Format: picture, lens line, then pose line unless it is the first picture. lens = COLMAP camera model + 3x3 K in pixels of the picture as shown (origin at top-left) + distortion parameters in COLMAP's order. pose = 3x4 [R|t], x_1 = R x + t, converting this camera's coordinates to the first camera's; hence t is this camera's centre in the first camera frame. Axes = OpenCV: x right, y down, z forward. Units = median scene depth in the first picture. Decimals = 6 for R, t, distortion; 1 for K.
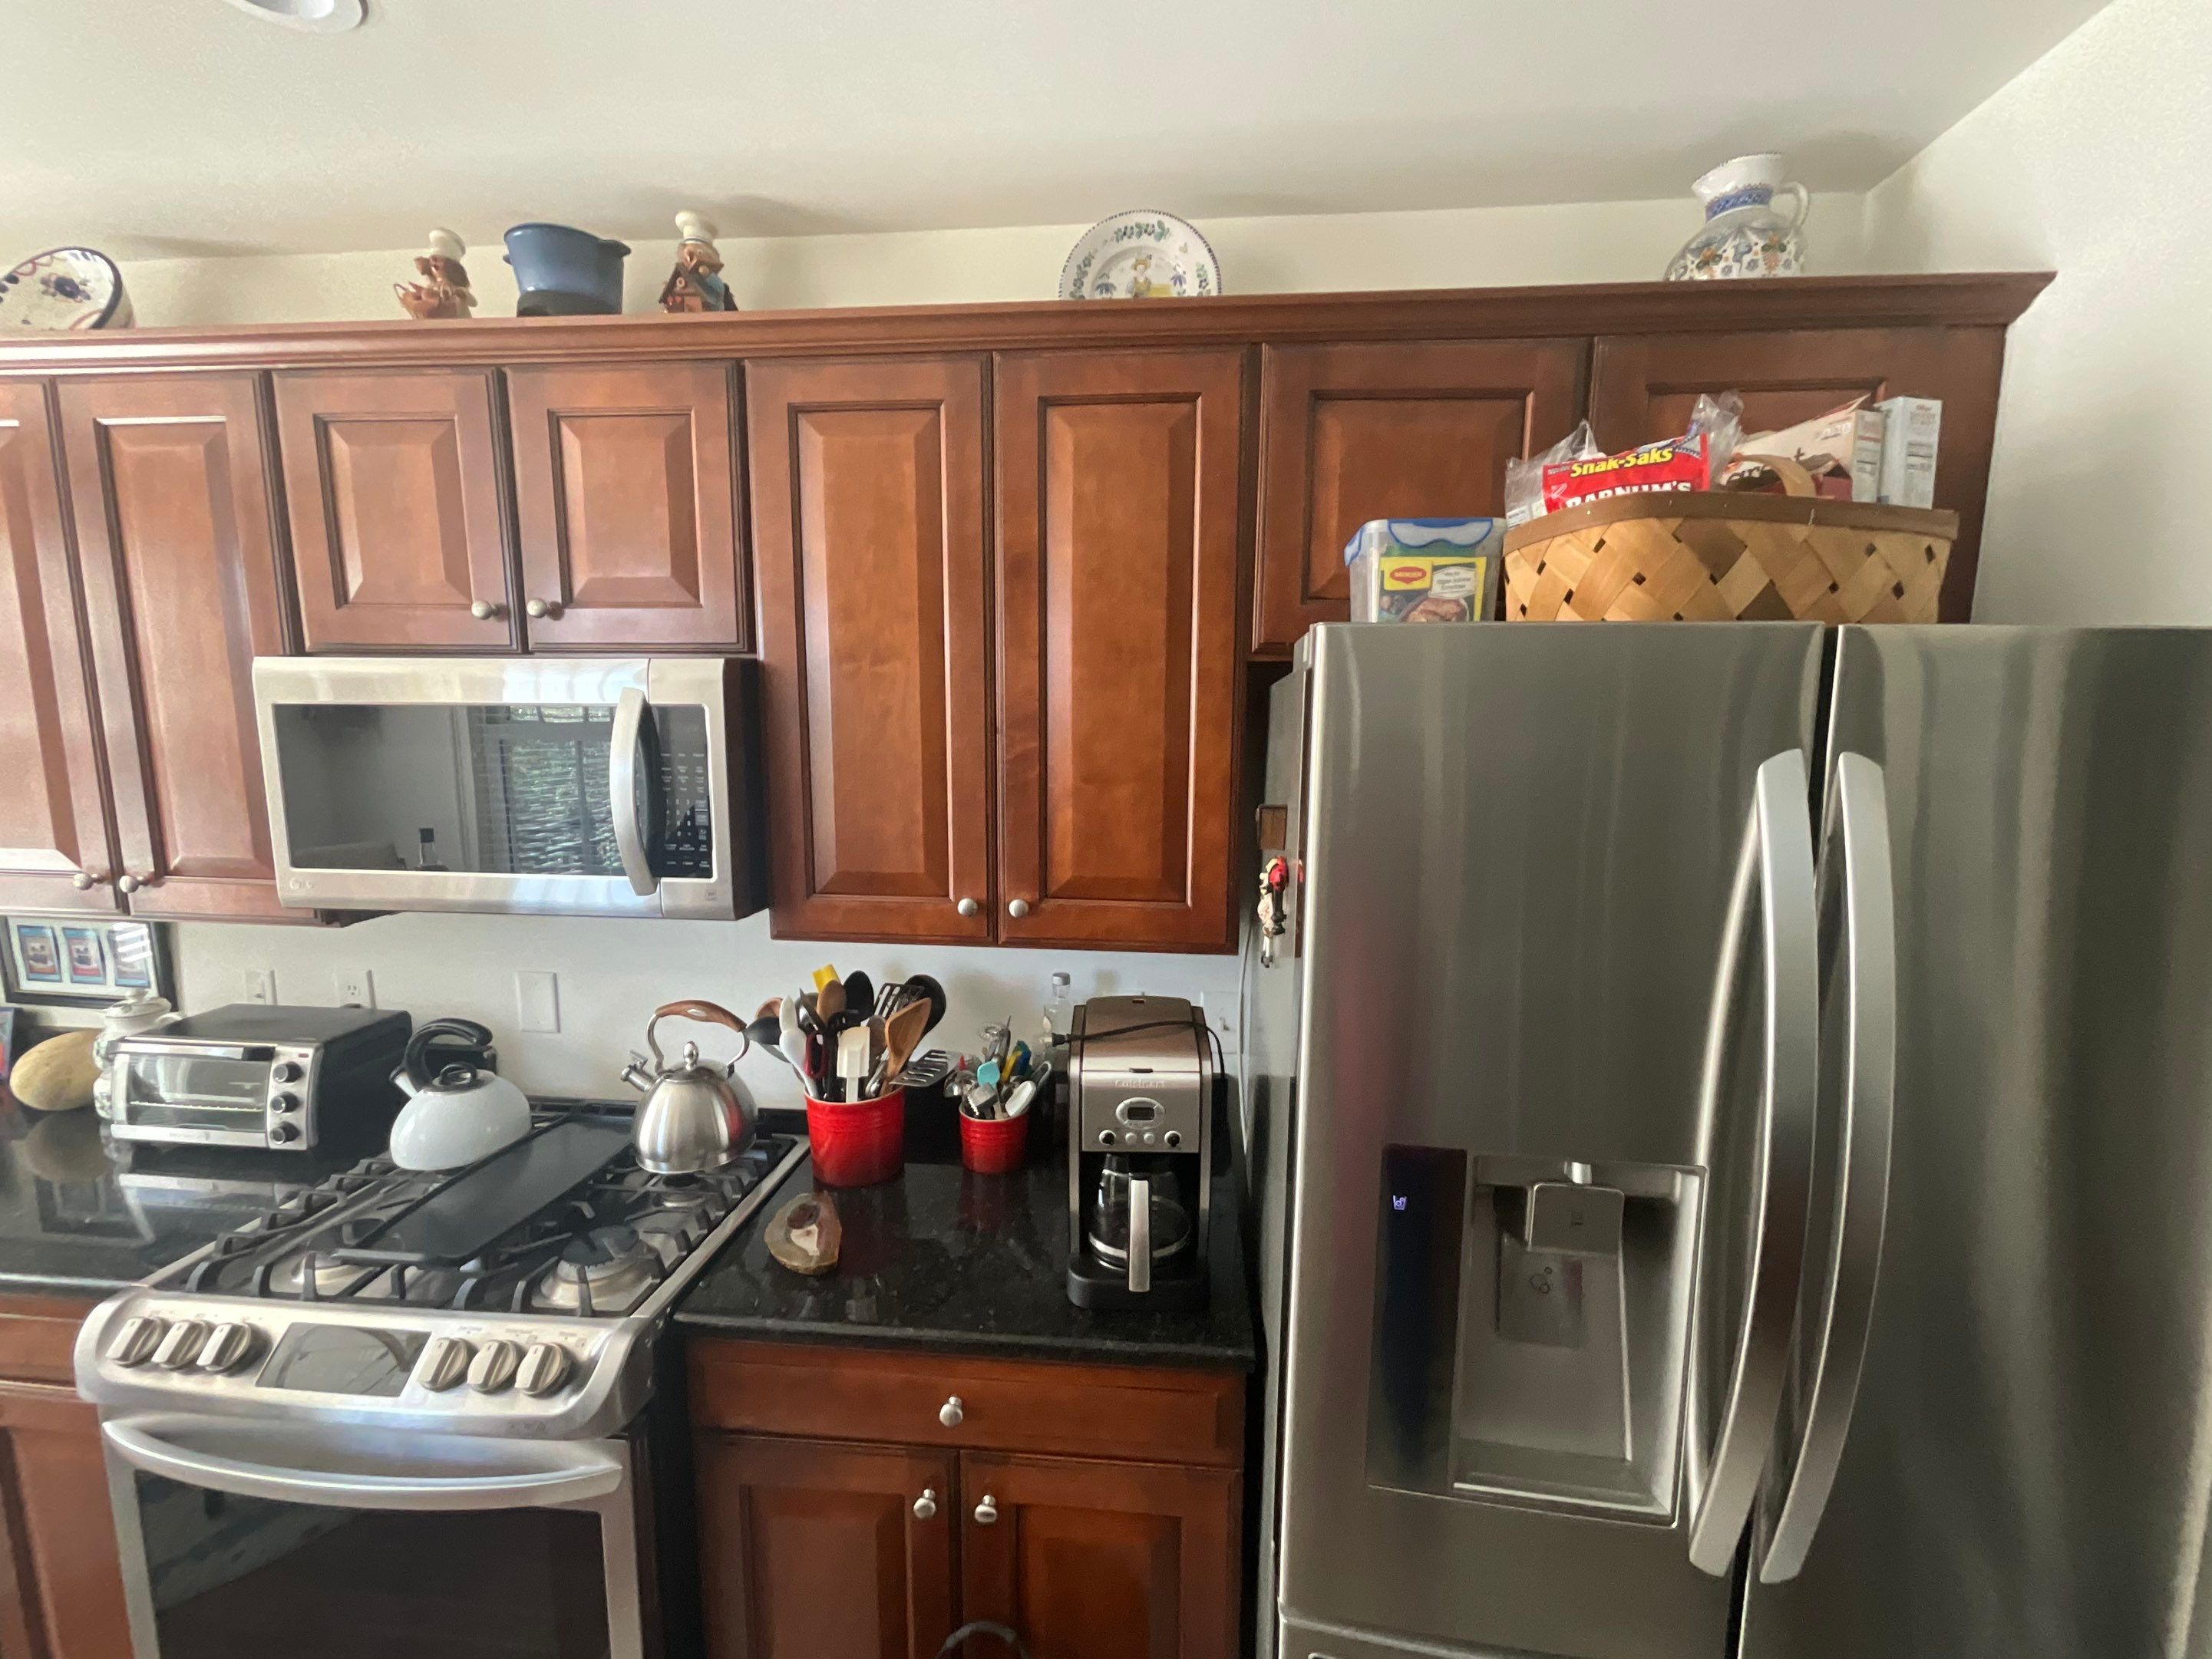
lens RADIAL K [[922.5, 0, 1115.4], [0, 922.5, 833.7], [0, 0, 1]] dist [-0.000749, -0.000208]
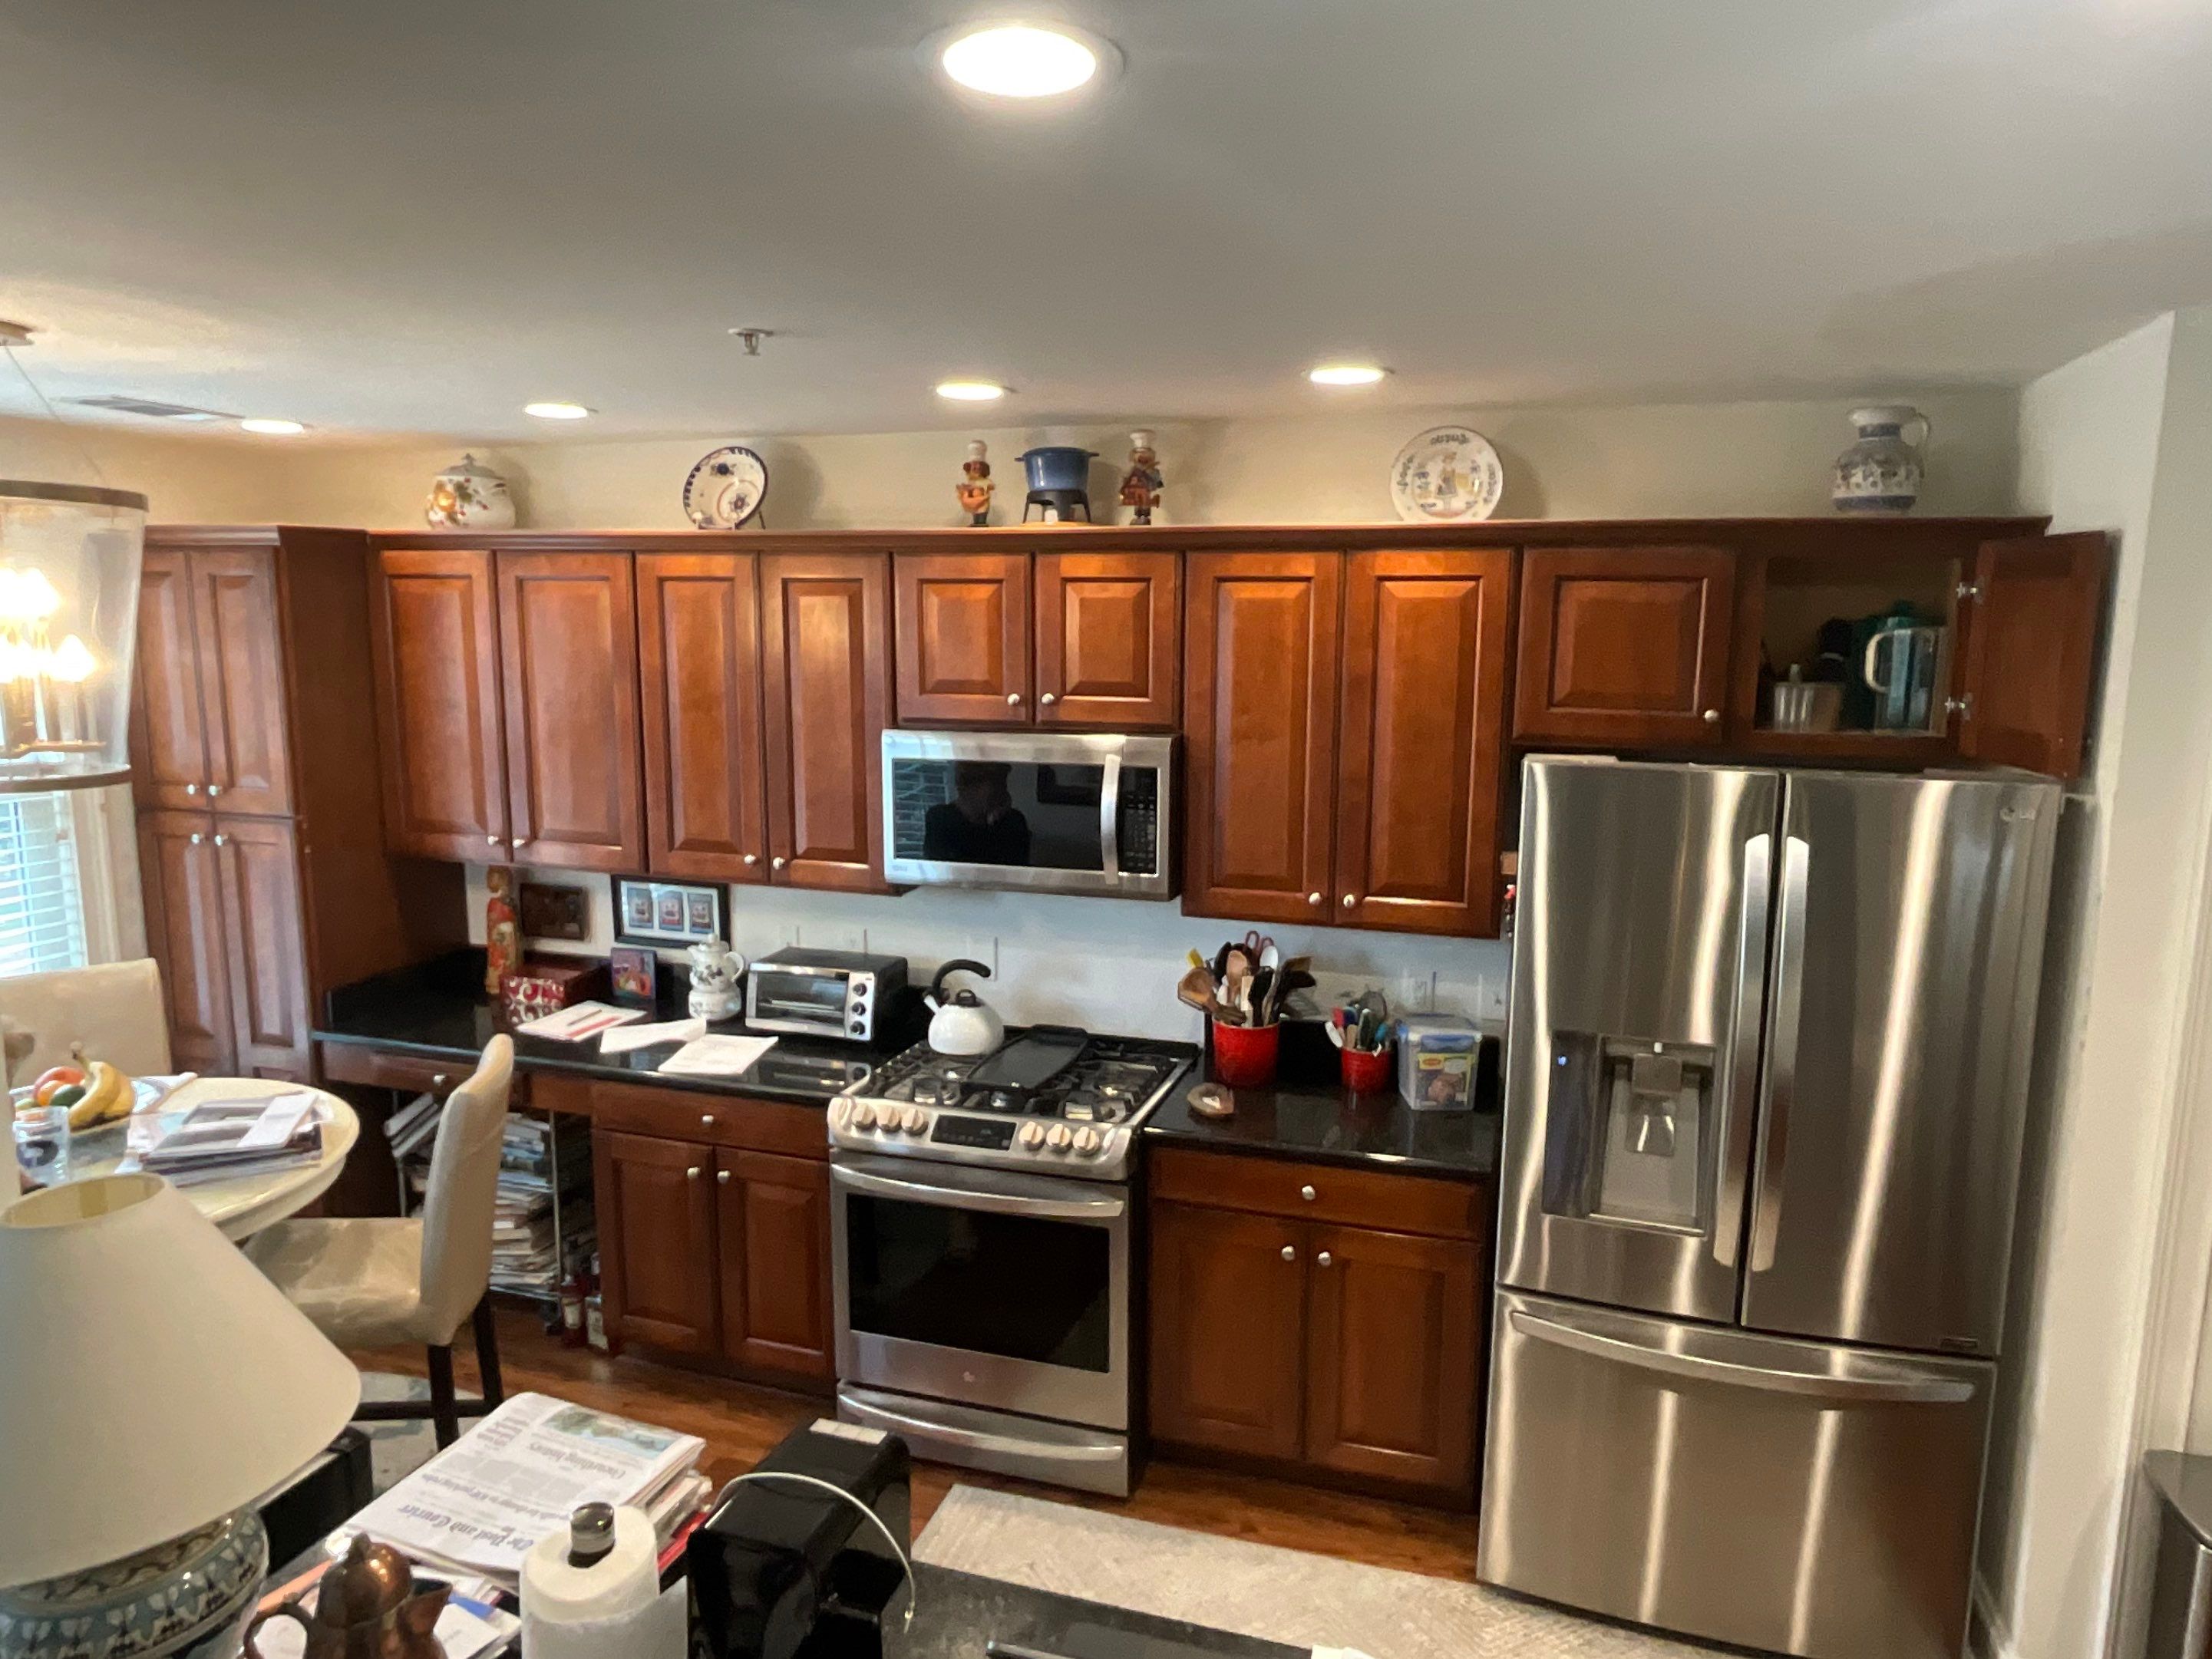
lens RADIAL K [[1423.9, 0, 1102.0], [0, 1423.9, 833.7], [0, 0, 1]] dist [0.017148, -0.004324]
pose [[0.975327, 0.030880, -0.218594, 0.005335], [-0.026196, 0.999362, 0.024296, -0.077985], [0.219204, -0.017971, 0.975513, -1.379874]]
